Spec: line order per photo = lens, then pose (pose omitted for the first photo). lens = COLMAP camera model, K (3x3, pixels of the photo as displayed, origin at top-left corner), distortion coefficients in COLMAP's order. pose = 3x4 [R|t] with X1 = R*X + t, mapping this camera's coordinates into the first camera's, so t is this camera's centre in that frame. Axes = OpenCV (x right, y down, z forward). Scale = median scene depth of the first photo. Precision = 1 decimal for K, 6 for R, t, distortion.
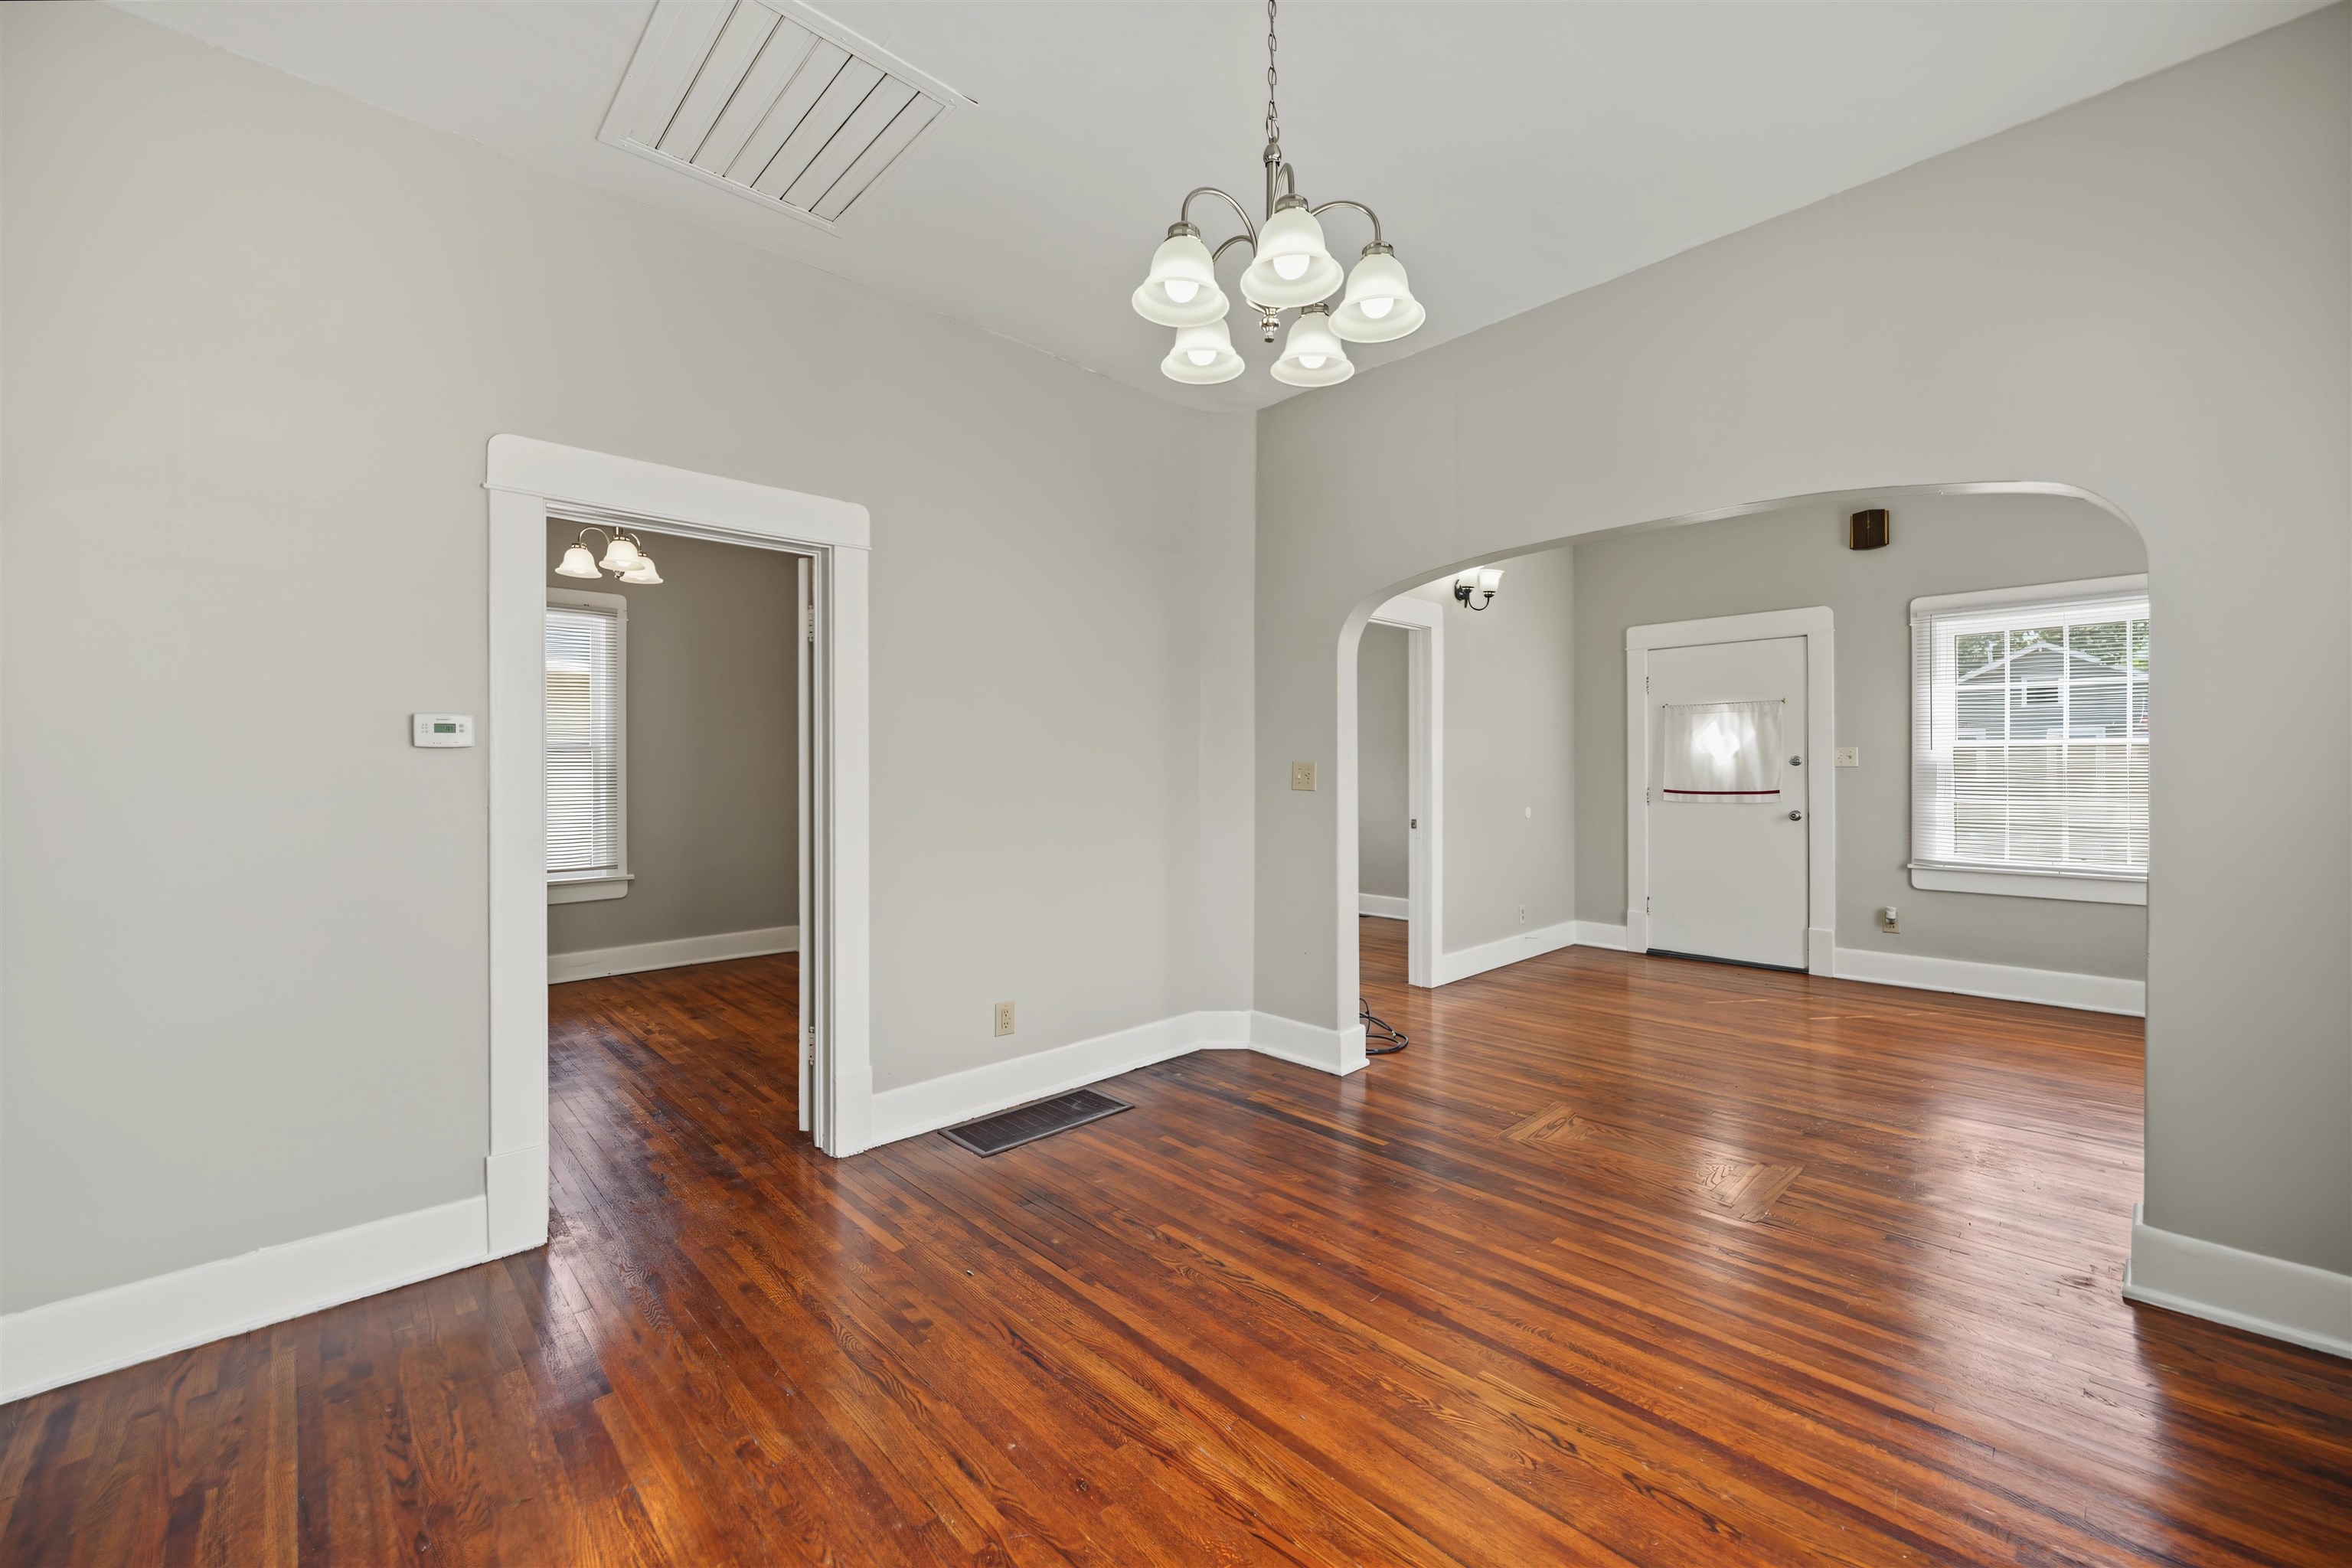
lens RADIAL K [[914.6, 0, 1163.2], [0, 914.6, 764.0], [0, 0, 1]] dist [-0.001418, -0.000672]
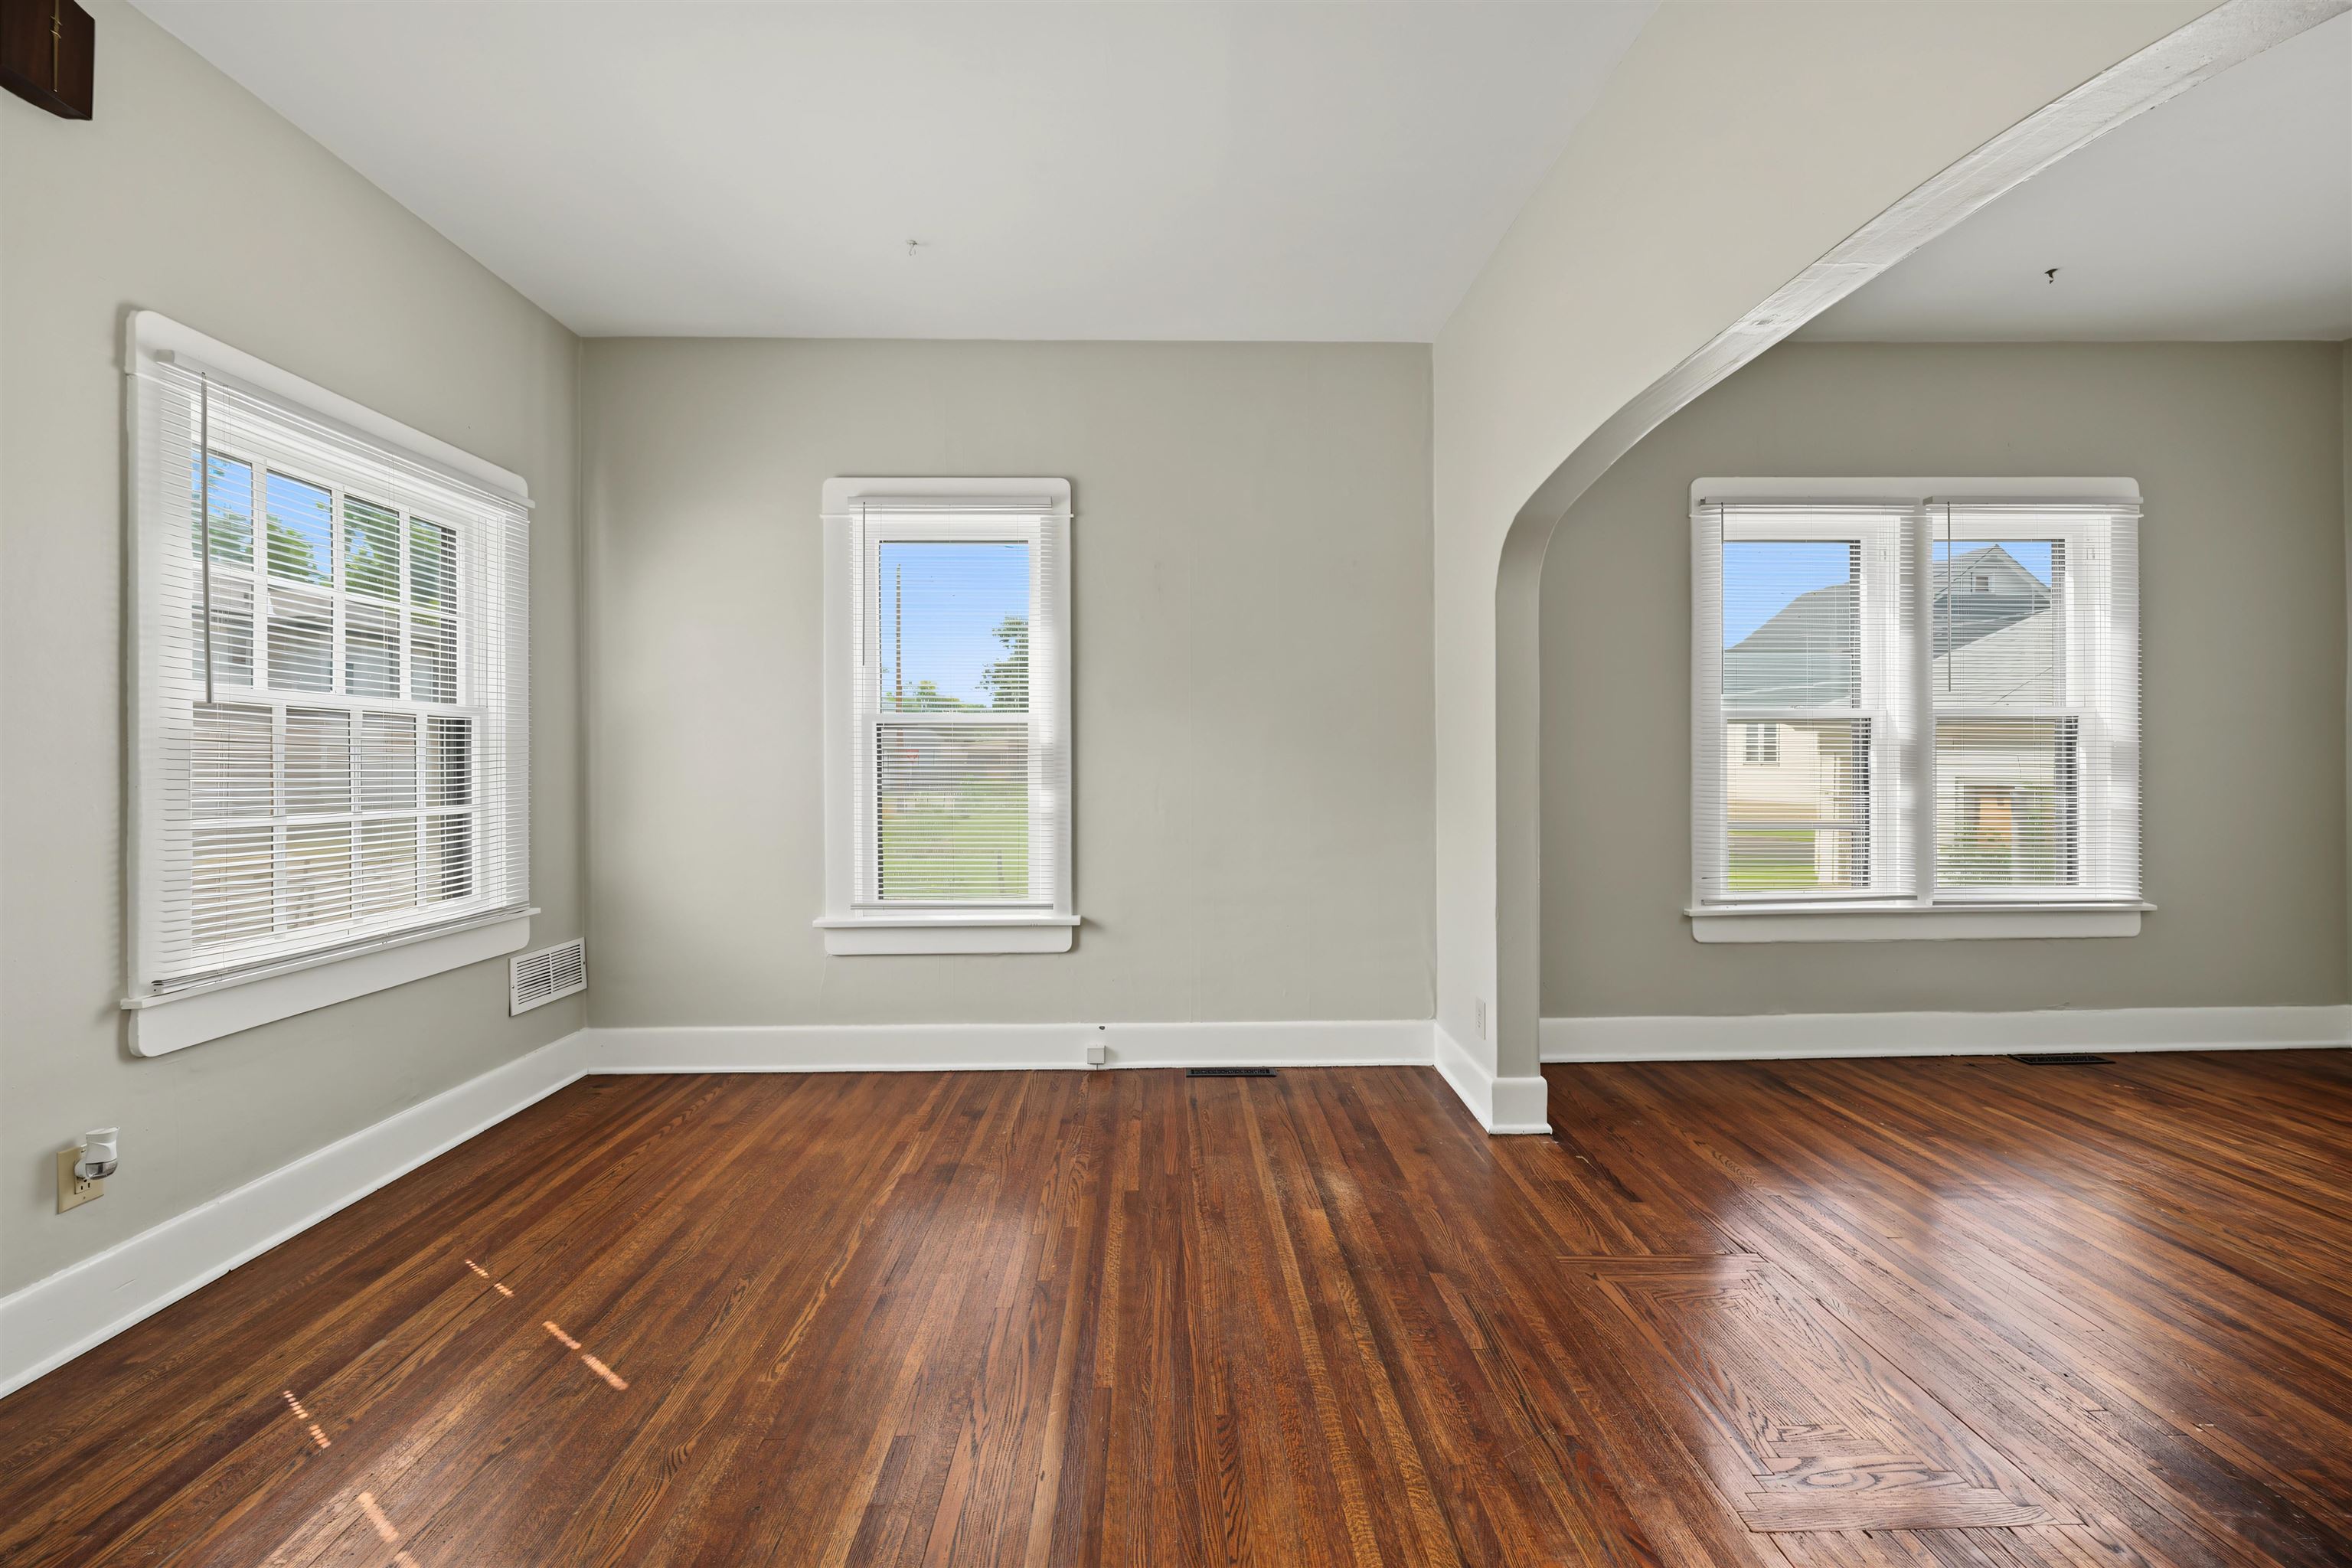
lens RADIAL K [[914.6, 0, 1178.1], [0, 914.6, 764.7], [0, 0, 1]] dist [-0.001418, -0.000672]
pose [[-0.752506, 0.004421, 0.658570, 0.522501], [0.003330, 0.999990, -0.002907, 0.032350], [-0.658576, 0.000005, -0.752514, 2.187573]]
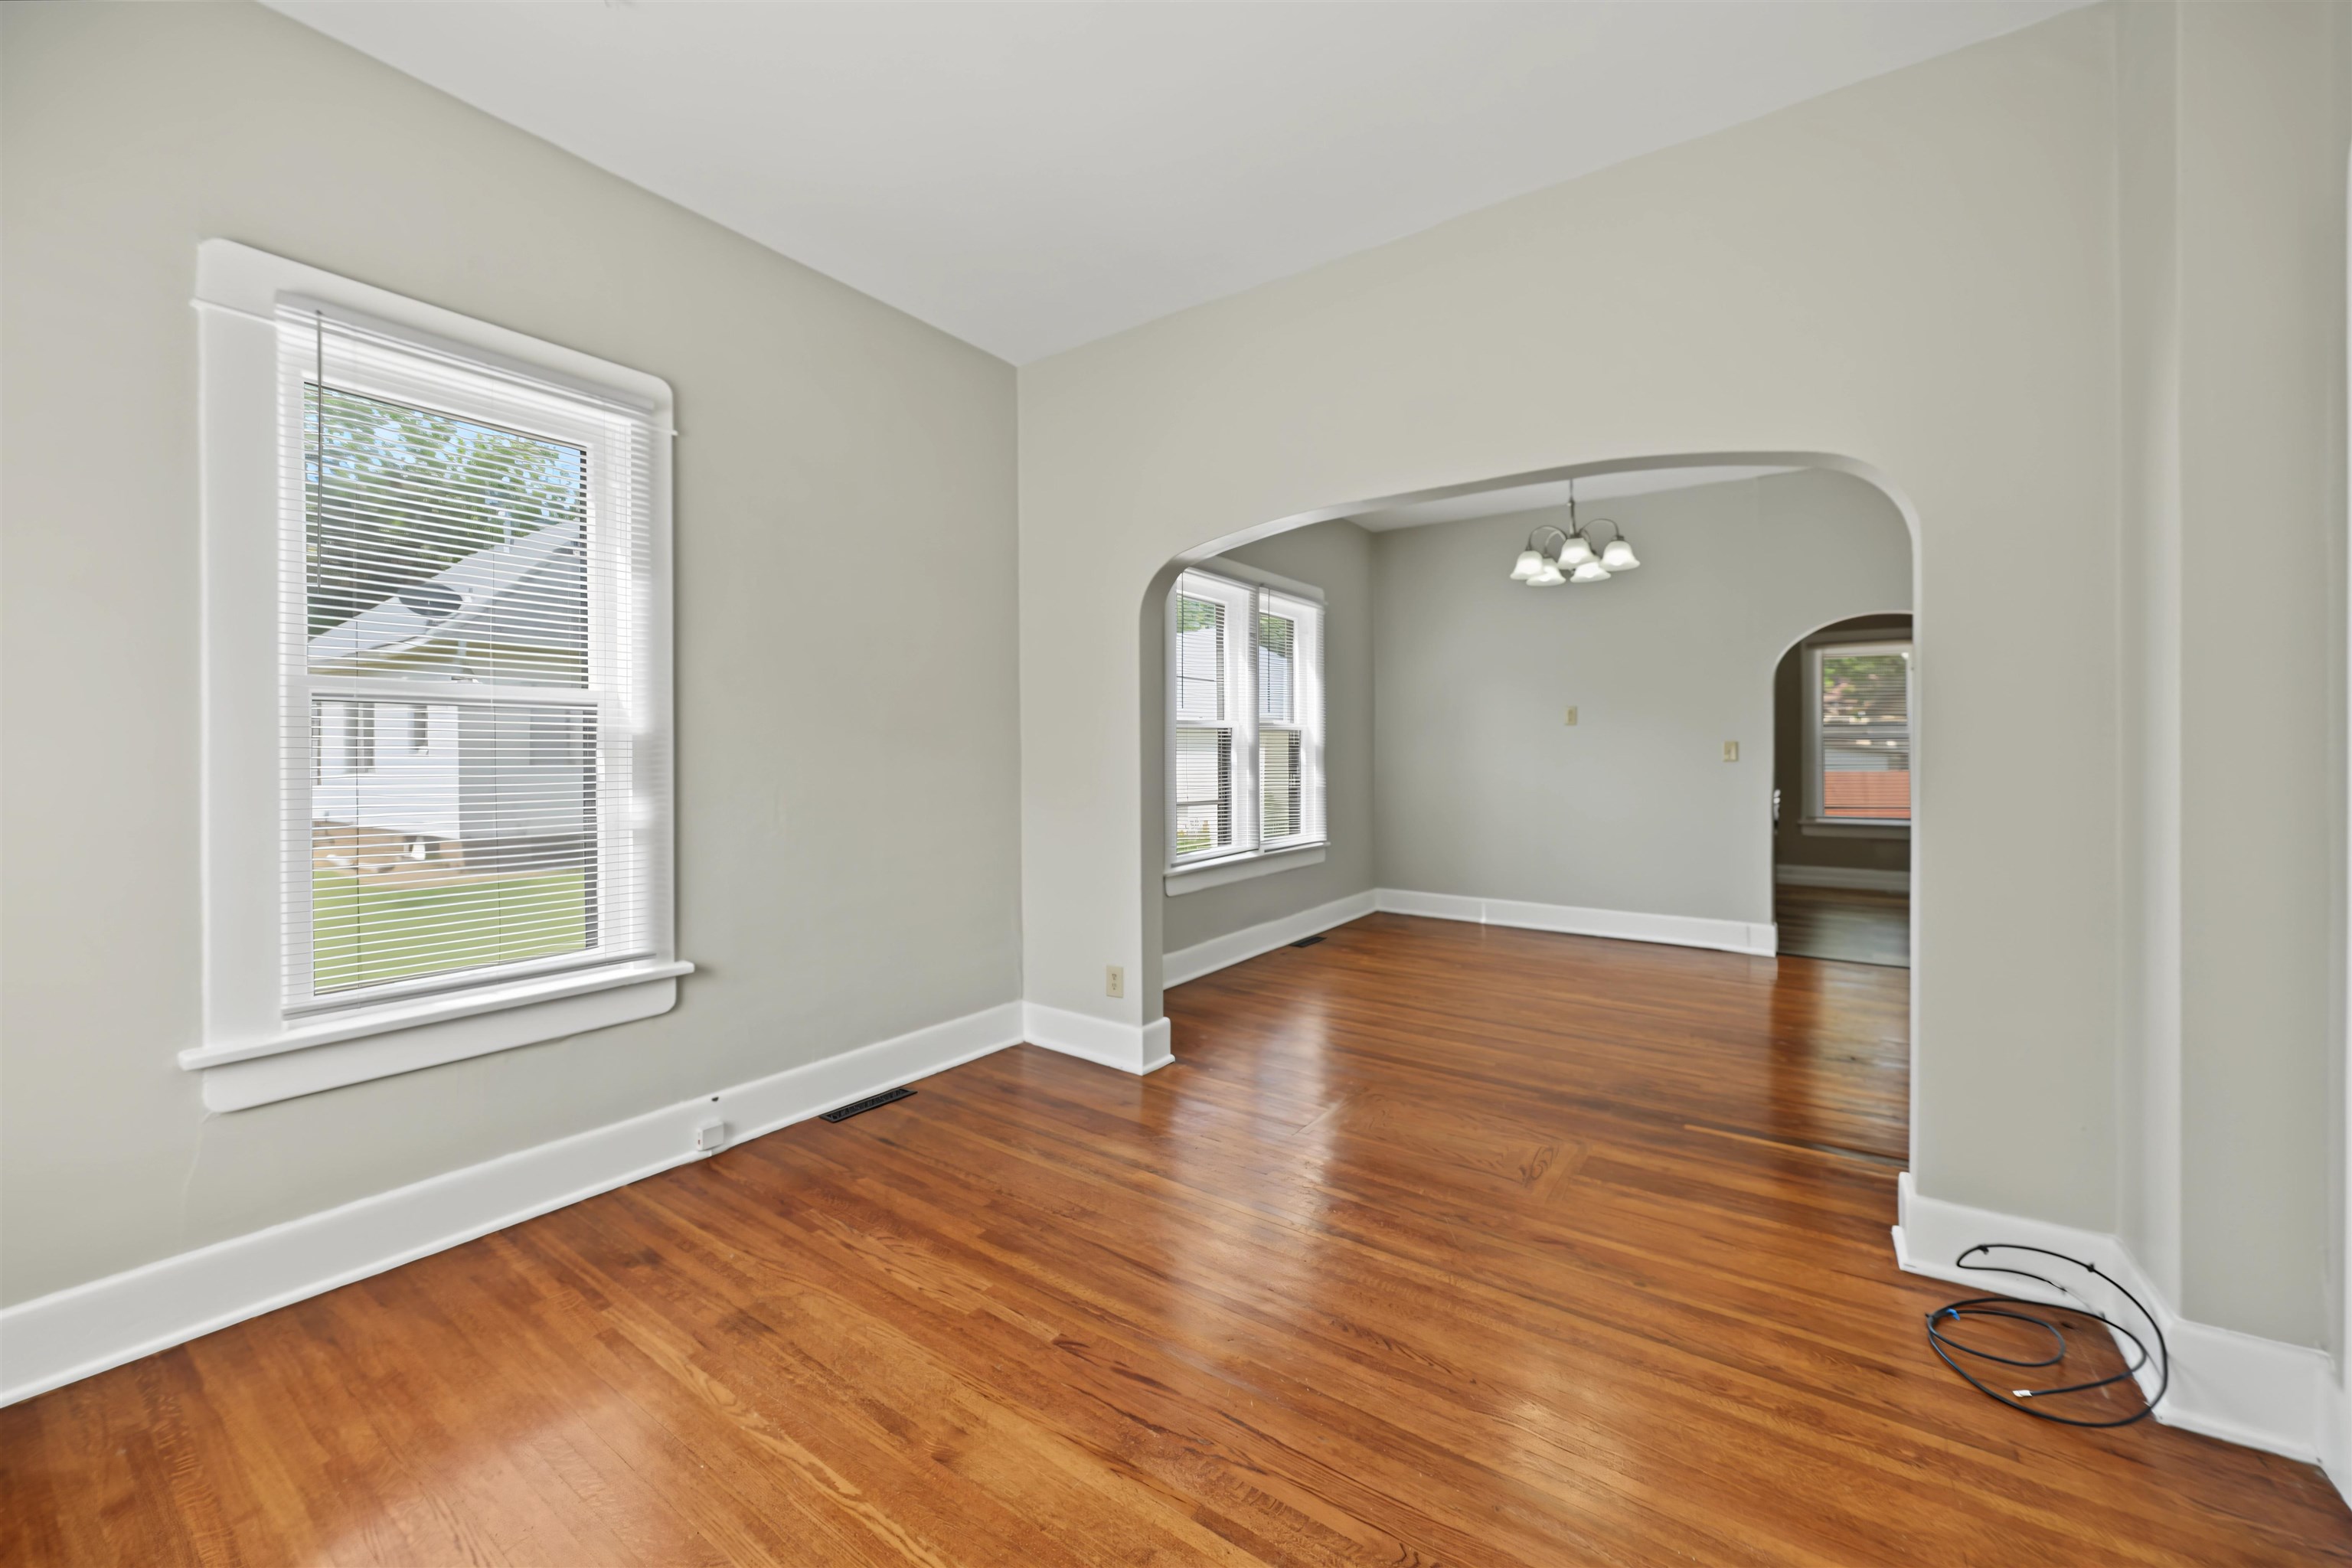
lens RADIAL K [[914.6, 0, 1174.9], [0, 914.6, 754.3], [0, 0, 1]] dist [-0.001418, -0.000672]
pose [[-0.977999, 0.004520, -0.208560, 1.278580], [0.005196, 0.999983, -0.002691, 0.023340], [0.208544, -0.003715, -0.978006, 2.412506]]
